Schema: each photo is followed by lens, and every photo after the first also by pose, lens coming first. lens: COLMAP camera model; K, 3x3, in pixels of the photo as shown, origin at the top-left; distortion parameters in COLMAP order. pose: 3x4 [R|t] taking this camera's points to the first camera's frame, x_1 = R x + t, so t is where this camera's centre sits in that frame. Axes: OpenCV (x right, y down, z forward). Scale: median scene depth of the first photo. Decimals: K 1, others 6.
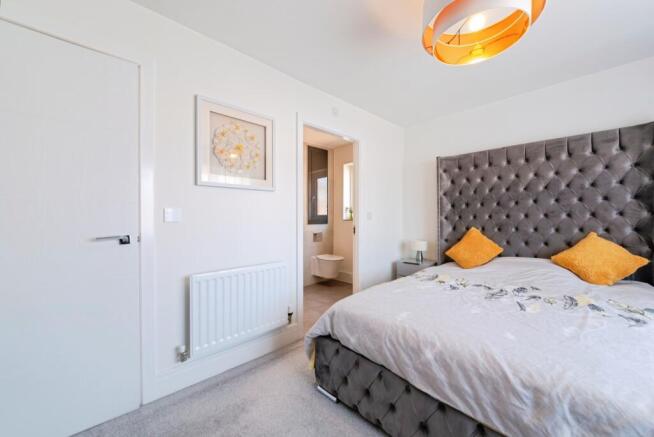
lens RADIAL K [[252.0, 0, 321.6], [0, 252.0, 214.1], [0, 0, 1]] dist [-0.002301, -0.000208]
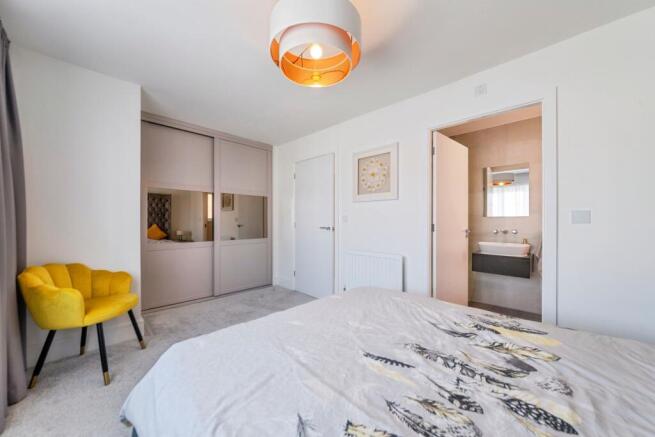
lens RADIAL K [[235.8, 0, 325.2], [0, 235.8, 220.7], [0, 0, 1]] dist [0.000024, -0.000004]
pose [[0.047862, 0.005177, -0.998841, 1.356255], [0.005074, 0.999972, 0.005426, 0.009136], [0.998841, -0.005328, 0.047834, 0.803149]]
